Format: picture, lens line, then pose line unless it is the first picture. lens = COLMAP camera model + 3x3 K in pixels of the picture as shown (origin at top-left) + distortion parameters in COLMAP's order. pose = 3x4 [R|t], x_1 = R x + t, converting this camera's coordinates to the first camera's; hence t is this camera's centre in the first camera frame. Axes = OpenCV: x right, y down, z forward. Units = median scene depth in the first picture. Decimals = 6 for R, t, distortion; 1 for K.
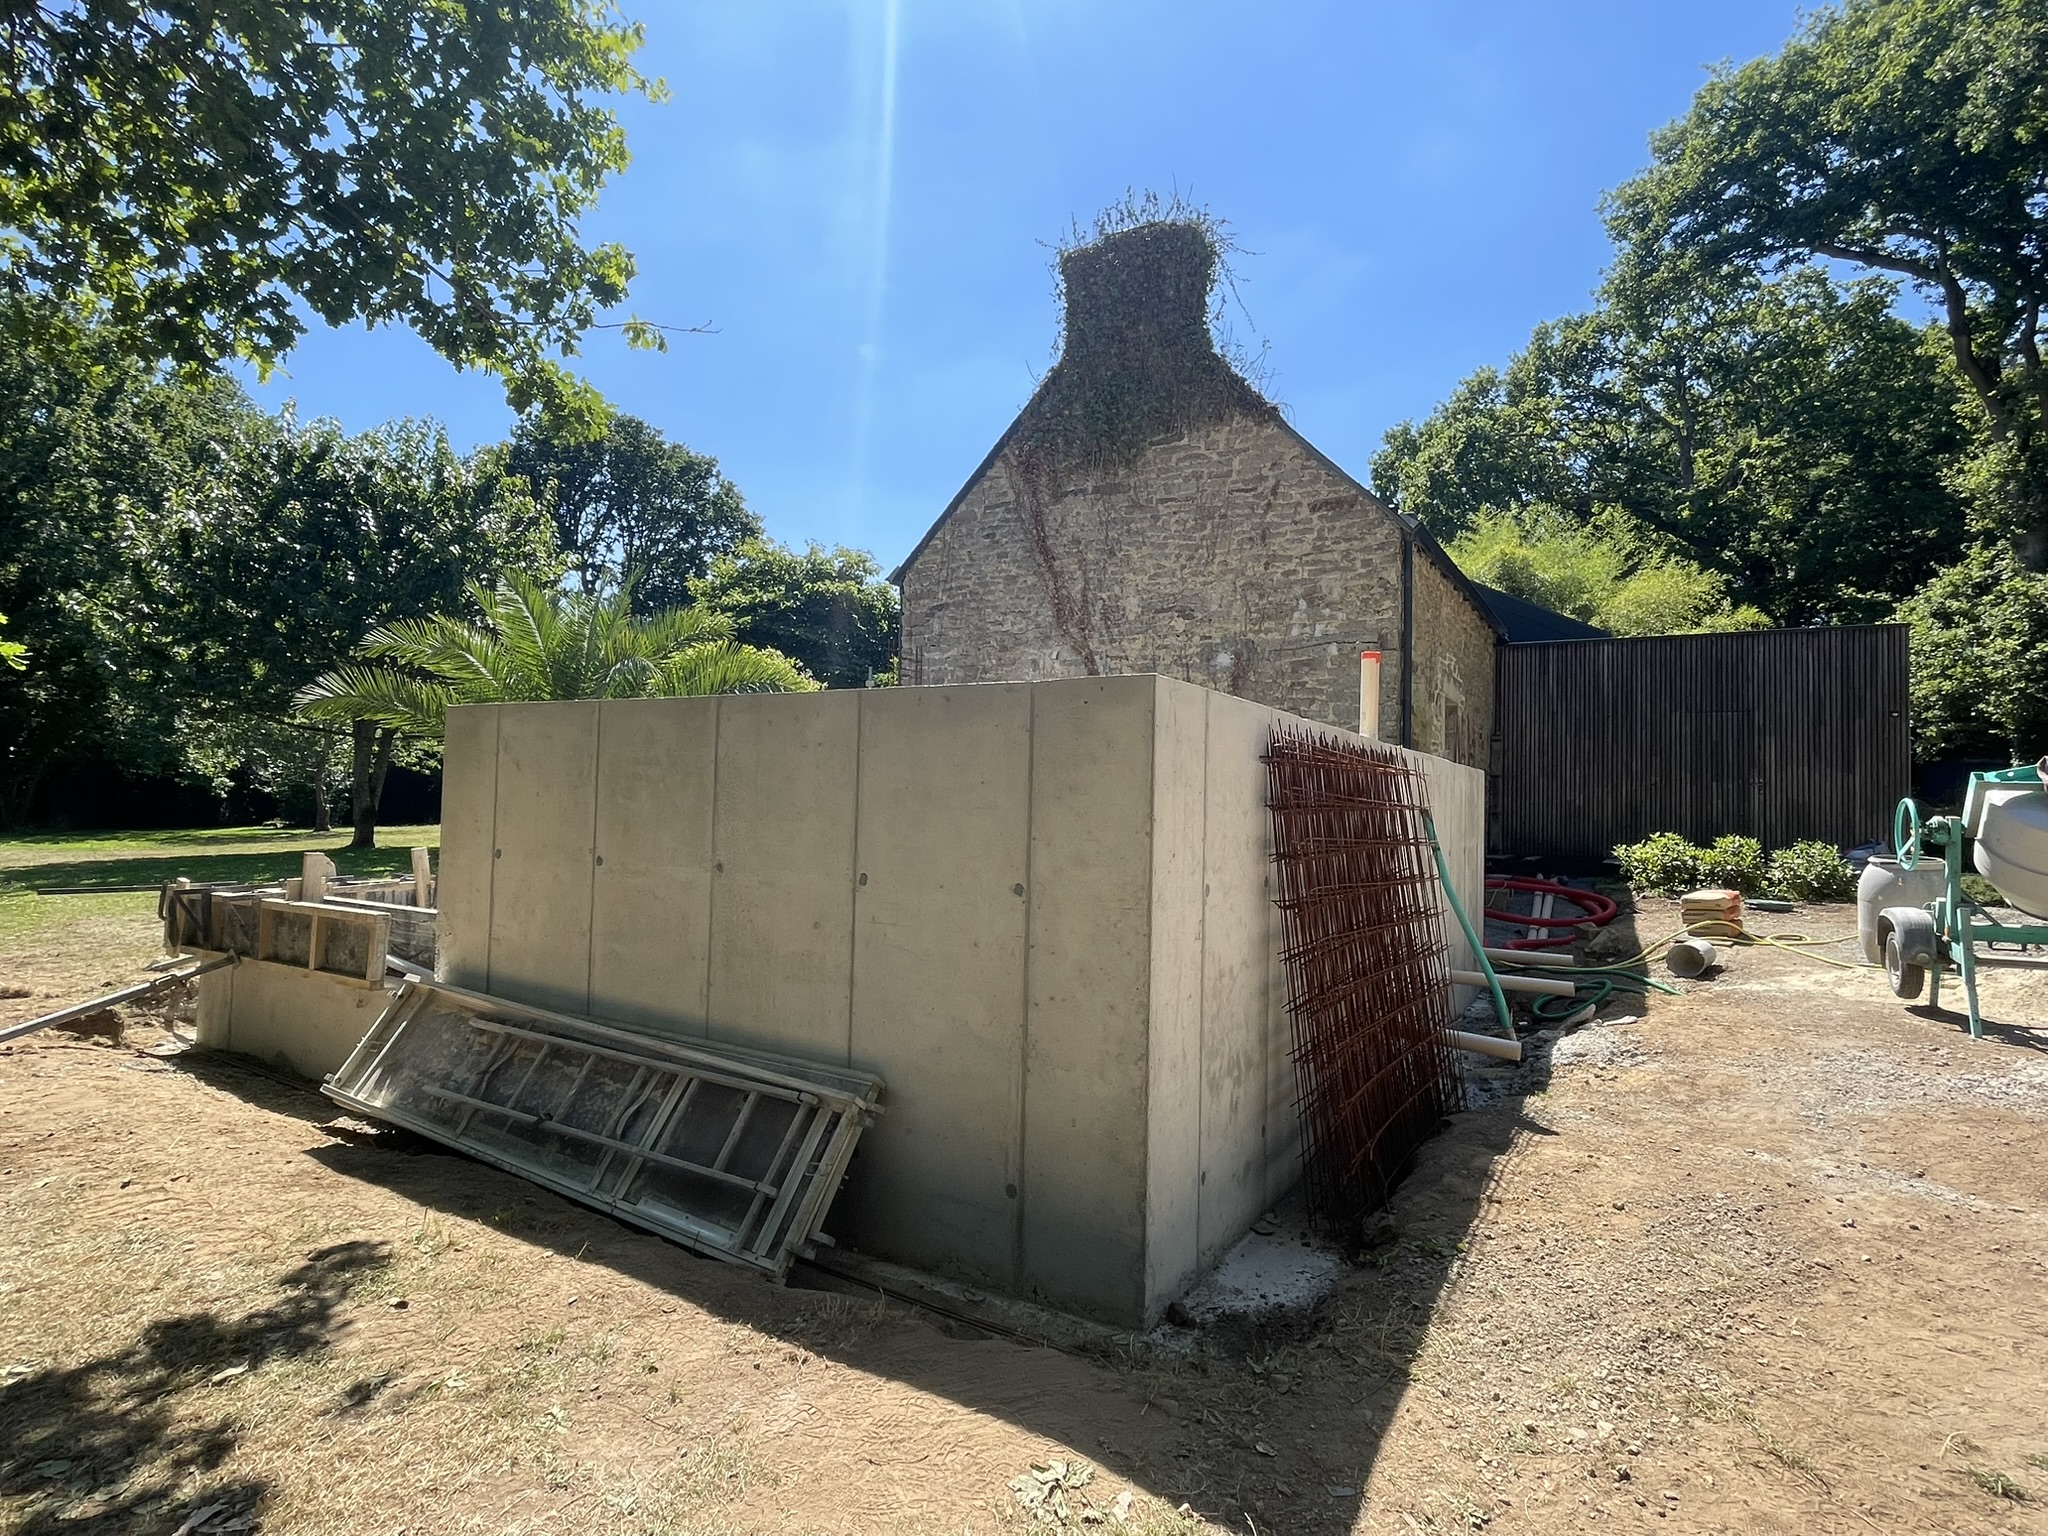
lens RADIAL K [[1011.7, 0, 1023.5], [0, 1011.7, 771.9], [0, 0, 1]] dist [-0.002697, -0.000258]
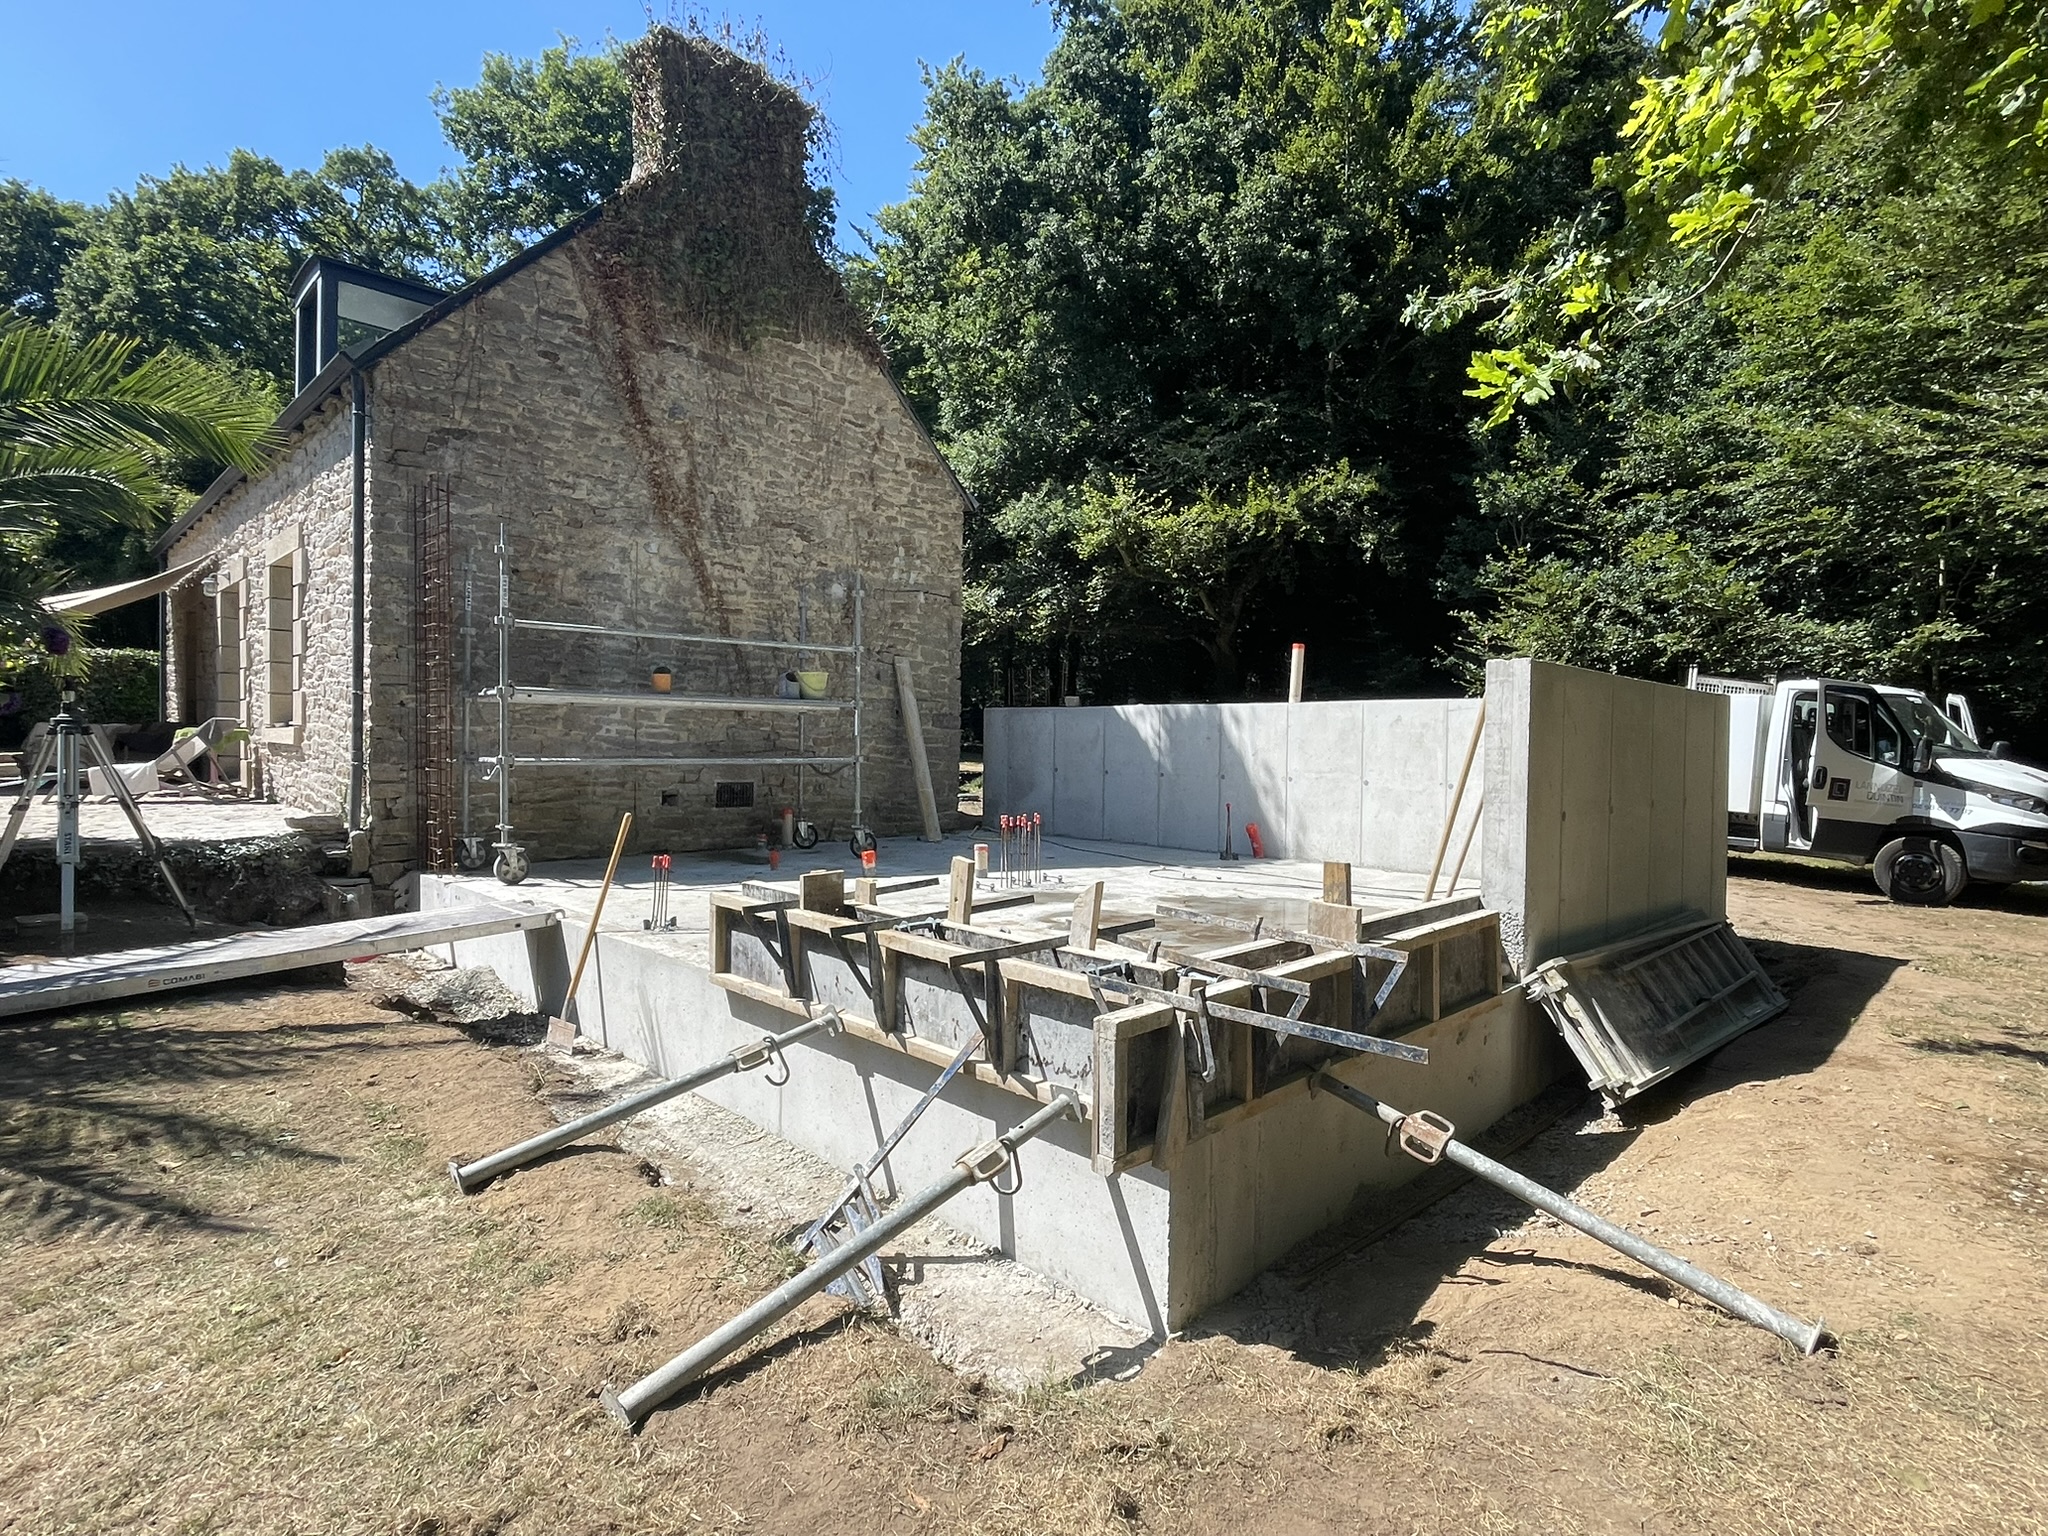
lens RADIAL K [[1011.7, 0, 1023.4], [0, 1011.7, 763.7], [0, 0, 1]] dist [-0.002697, -0.000258]
pose [[0.274432, -0.041732, 0.960701, -0.692612], [-0.039693, 0.997715, 0.054678, -0.002243], [-0.960787, -0.053138, 0.272148, 0.527006]]
